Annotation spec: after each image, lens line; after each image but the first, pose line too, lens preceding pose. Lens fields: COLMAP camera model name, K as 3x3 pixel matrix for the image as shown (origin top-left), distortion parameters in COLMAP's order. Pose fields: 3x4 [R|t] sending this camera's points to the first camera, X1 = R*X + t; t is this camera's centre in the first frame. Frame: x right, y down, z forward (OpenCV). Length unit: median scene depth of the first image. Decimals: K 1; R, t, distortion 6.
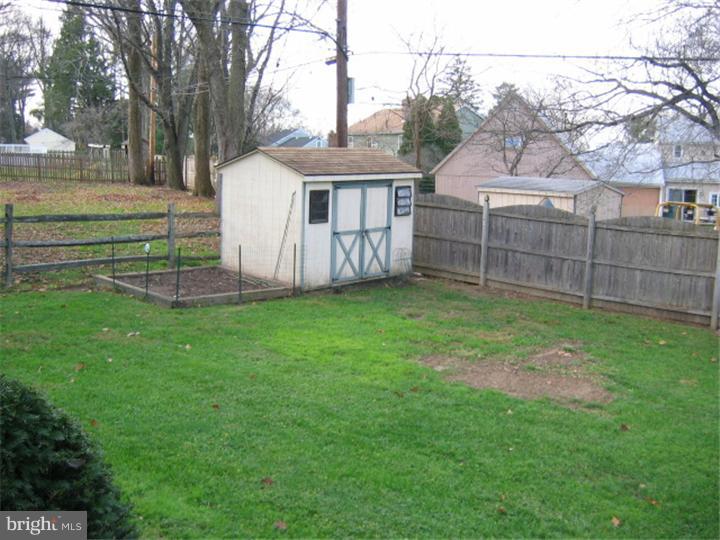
lens RADIAL K [[796.7, 0, 360.0], [0, 796.7, 270.0], [0, 0, 1]] dist [-0.140735, 0.120858]
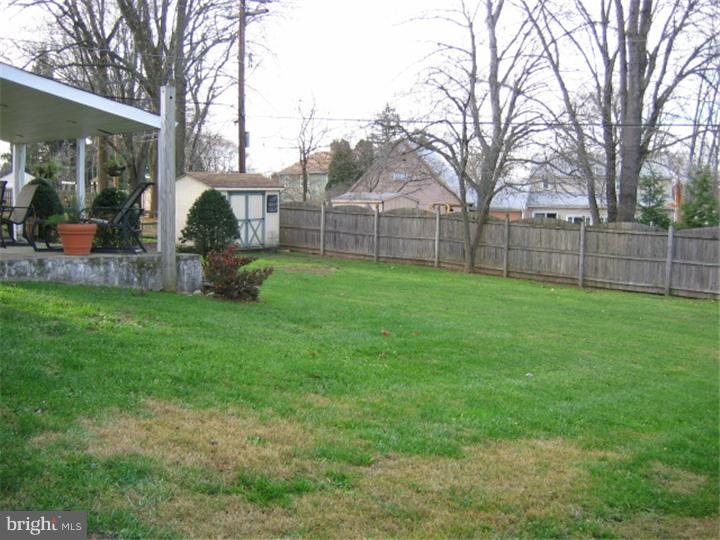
lens RADIAL K [[796.7, 0, 360.0], [0, 796.7, 270.0], [0, 0, 1]] dist [-0.140735, 0.120858]
pose [[0.998487, -0.012060, 0.053642, 0.149520], [0.014941, 0.998450, -0.053618, 0.151182], [-0.052912, 0.054339, 0.997120, -0.715563]]
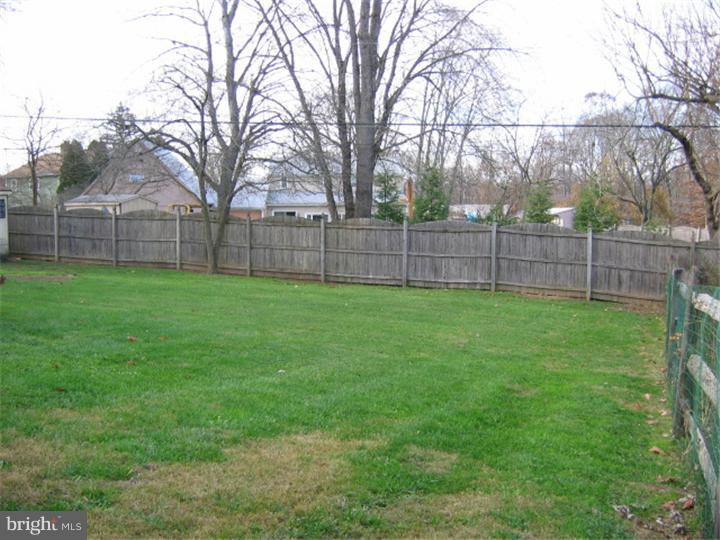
lens RADIAL K [[796.7, 0, 360.0], [0, 796.7, 270.0], [0, 0, 1]] dist [-0.140735, 0.120858]
pose [[0.928292, -0.054552, 0.367828, 0.146471], [0.074177, 0.996466, -0.039419, 0.151568], [-0.364378, 0.063876, 0.929058, -0.709927]]
